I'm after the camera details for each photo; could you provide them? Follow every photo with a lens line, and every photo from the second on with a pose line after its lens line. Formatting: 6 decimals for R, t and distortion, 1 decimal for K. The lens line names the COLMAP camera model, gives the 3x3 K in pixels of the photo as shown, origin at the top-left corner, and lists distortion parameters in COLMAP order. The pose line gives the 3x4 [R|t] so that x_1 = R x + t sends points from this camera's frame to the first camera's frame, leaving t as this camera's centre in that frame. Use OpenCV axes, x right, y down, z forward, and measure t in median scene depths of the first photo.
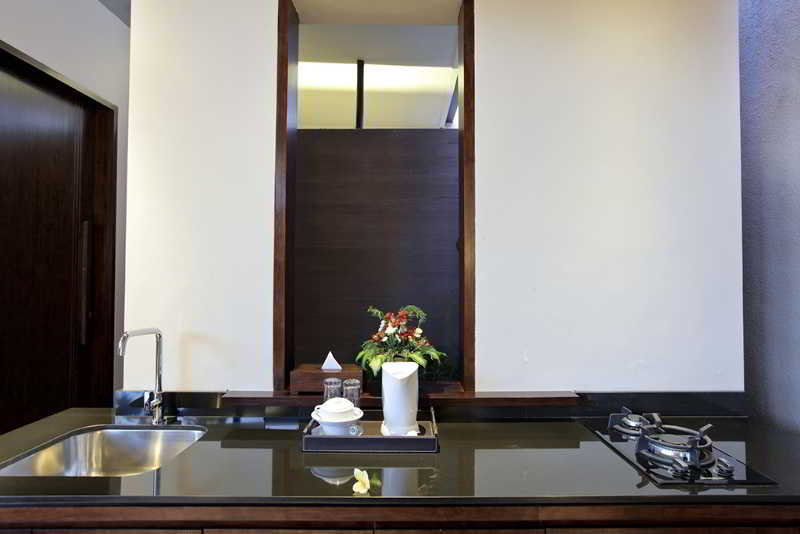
lens RADIAL K [[374.5, 0, 400.0], [0, 374.5, 267.0], [0, 0, 1]] dist [-0.000752, -0.000053]
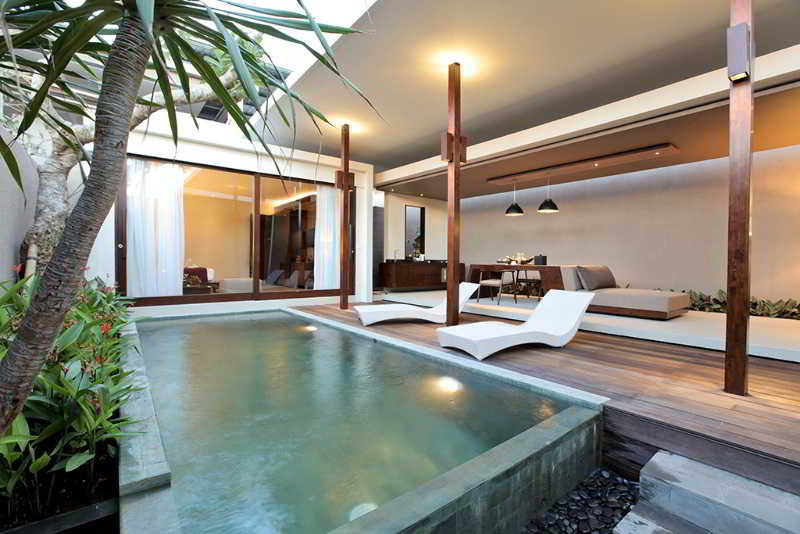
lens RADIAL K [[357.8, 0, 400.0], [0, 357.8, 267.0], [0, 0, 1]] dist [-0.018056, 0.000008]
pose [[0.801084, -0.010705, 0.598456, -4.832161], [-0.017959, 0.998960, 0.041909, 0.194713], [-0.598282, -0.044320, 0.800059, -4.831178]]
